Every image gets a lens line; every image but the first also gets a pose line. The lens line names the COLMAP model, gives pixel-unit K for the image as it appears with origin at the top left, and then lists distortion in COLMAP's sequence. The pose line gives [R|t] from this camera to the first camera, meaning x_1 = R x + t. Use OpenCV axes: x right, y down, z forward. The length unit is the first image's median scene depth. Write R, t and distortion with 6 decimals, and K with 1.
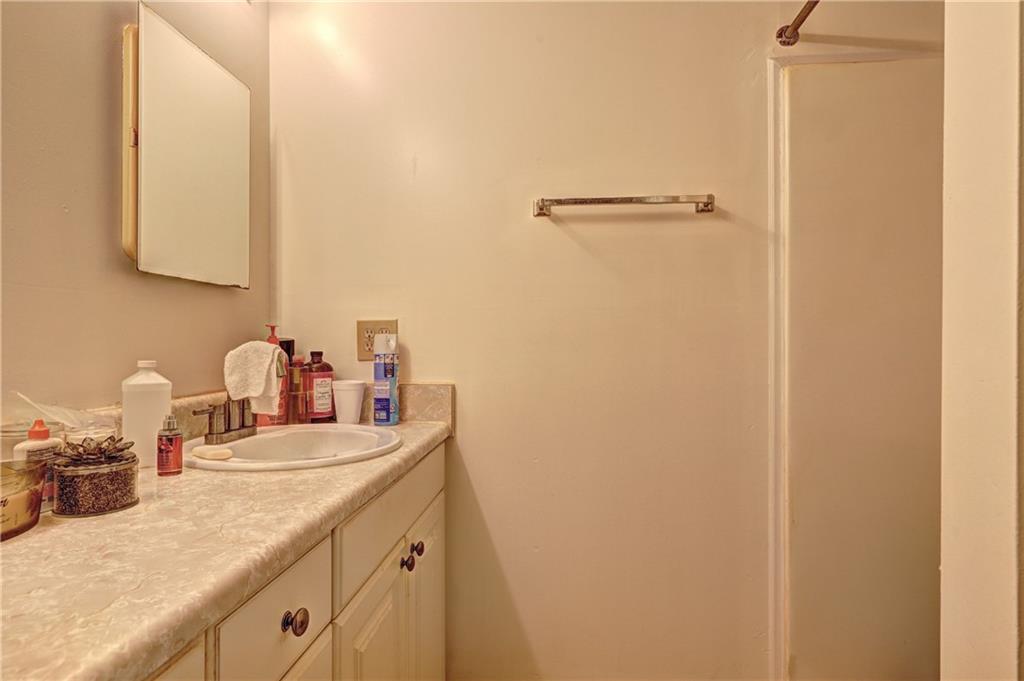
lens RADIAL K [[573.3, 0, 512.0], [0, 573.3, 340.5], [0, 0, 1]] dist [-0.000805, 0.000991]
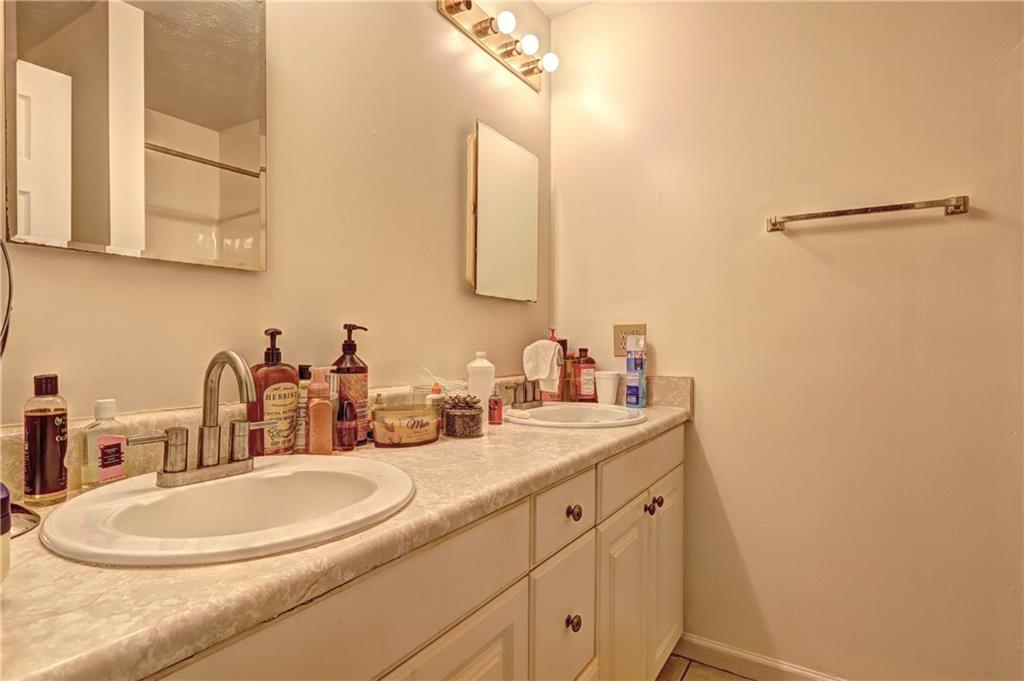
lens RADIAL K [[539.1, 0, 512.0], [0, 539.1, 340.5], [0, 0, 1]] dist [0.000131, -0.000111]
pose [[0.899679, 0.006397, -0.436506, 0.064174], [-0.007979, 0.999967, -0.001792, 0.005531], [0.436480, 0.005095, 0.899700, -0.229710]]
